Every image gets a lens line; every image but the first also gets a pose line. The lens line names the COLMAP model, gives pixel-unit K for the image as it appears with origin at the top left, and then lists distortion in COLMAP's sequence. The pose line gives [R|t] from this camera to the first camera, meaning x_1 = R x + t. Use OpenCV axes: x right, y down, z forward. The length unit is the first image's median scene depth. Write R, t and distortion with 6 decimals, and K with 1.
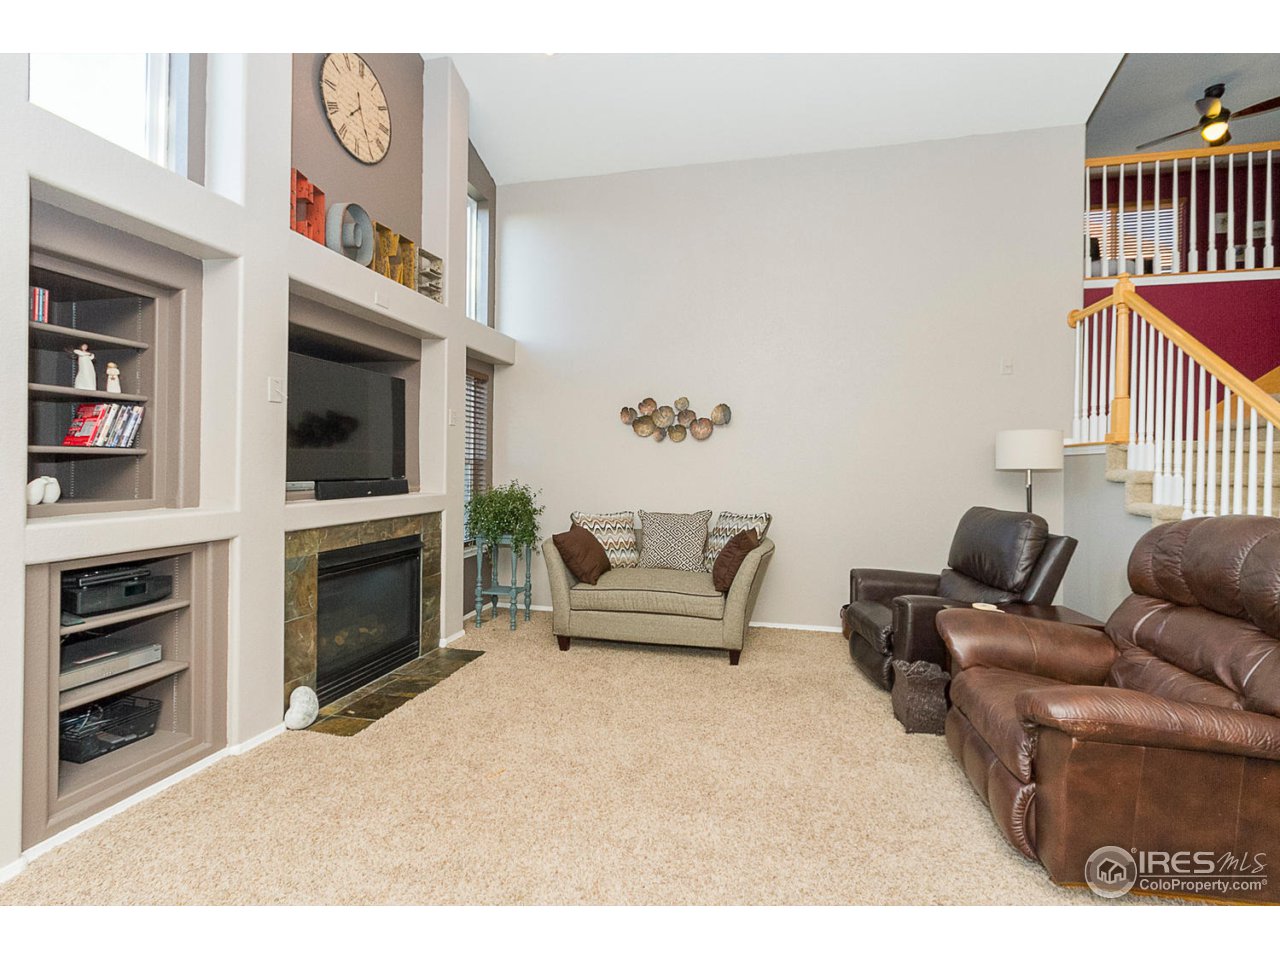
lens RADIAL K [[587.6, 0, 636.0], [0, 587.6, 462.6], [0, 0, 1]] dist [0.001128, -0.005752]
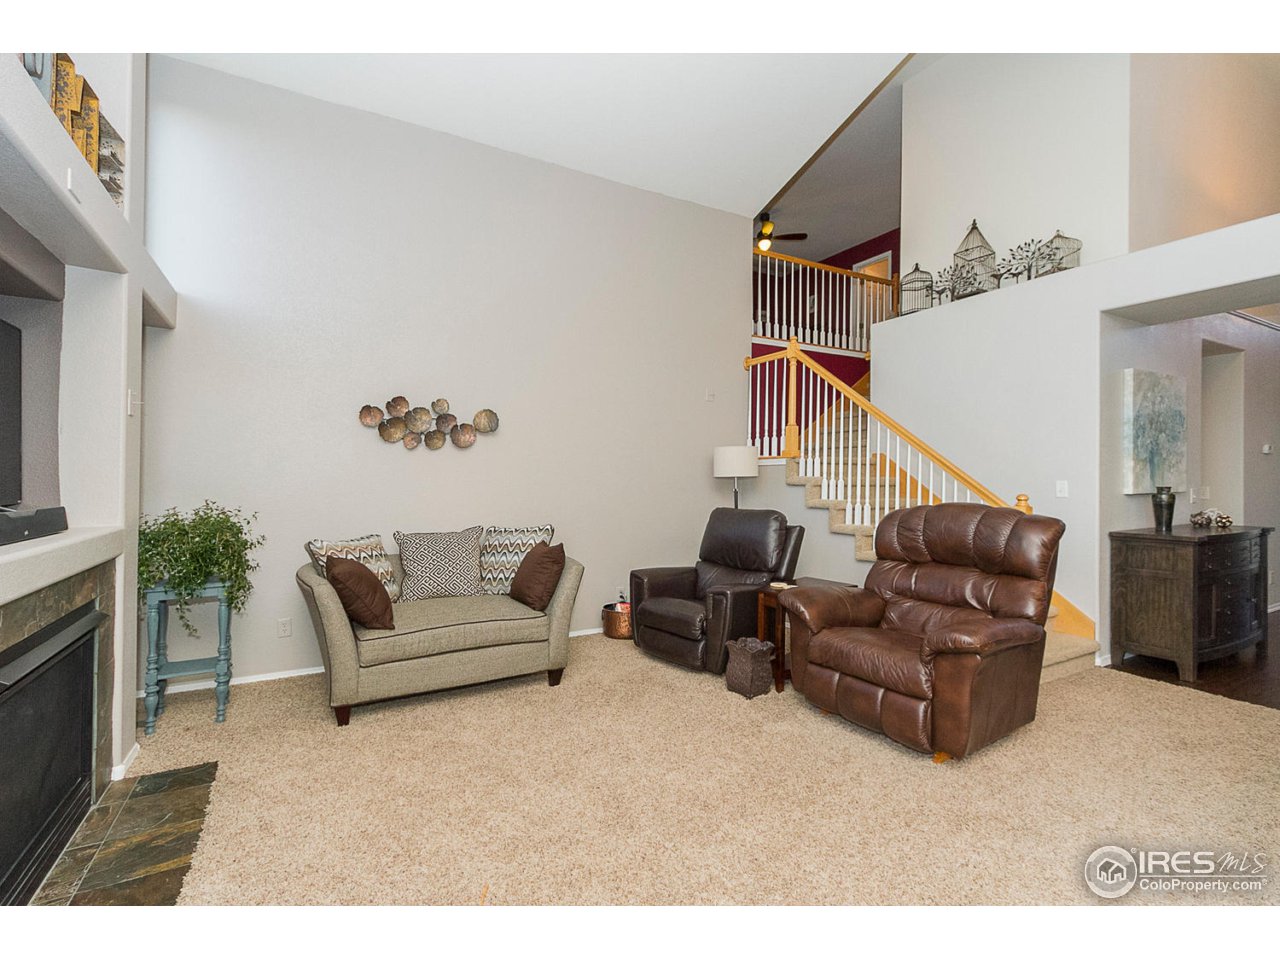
lens RADIAL K [[589.6, 0, 638.3], [0, 589.6, 470.9], [0, 0, 1]] dist [-0.001549, -0.000088]
pose [[0.733862, -0.003713, 0.679288, -0.361387], [0.006530, 0.999977, -0.001588, -0.001268], [-0.679267, 0.005601, 0.733870, 0.192792]]
